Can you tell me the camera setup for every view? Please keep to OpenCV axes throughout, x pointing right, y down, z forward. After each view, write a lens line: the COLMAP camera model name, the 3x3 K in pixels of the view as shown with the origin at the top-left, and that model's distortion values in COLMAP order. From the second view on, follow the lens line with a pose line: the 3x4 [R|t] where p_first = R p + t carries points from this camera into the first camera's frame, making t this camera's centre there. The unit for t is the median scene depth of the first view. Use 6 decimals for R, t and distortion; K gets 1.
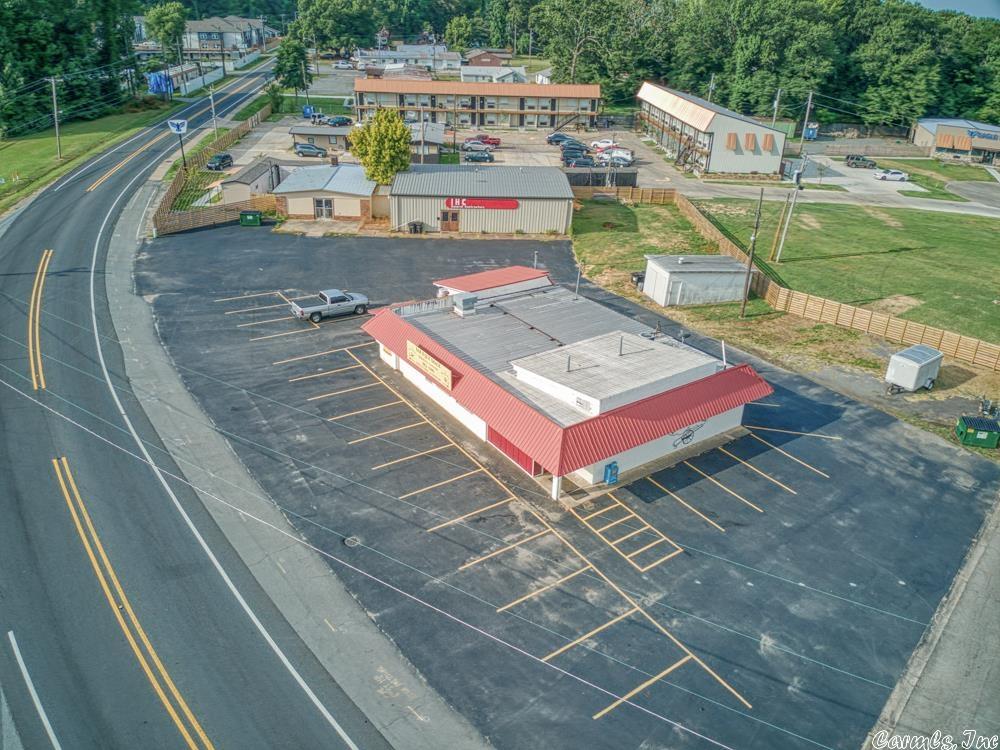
lens RADIAL K [[708.2, 0, 465.7], [0, 708.2, 351.7], [0, 0, 1]] dist [0.015220, -0.064566]
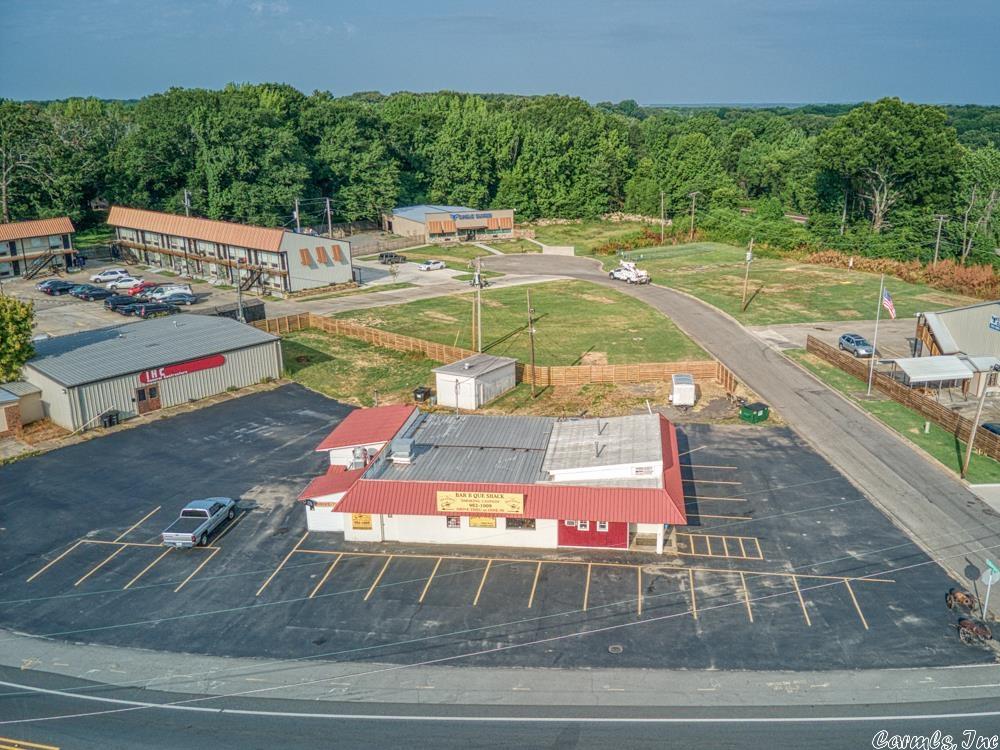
lens RADIAL K [[848.6, 0, 530.6], [0, 848.6, 401.9], [0, 0, 1]] dist [0.008776, -0.059490]
pose [[0.635902, -0.266480, 0.724305, -0.443546], [0.345529, 0.937488, 0.041556, -0.074555], [-0.690101, 0.223843, 0.688226, 0.052410]]
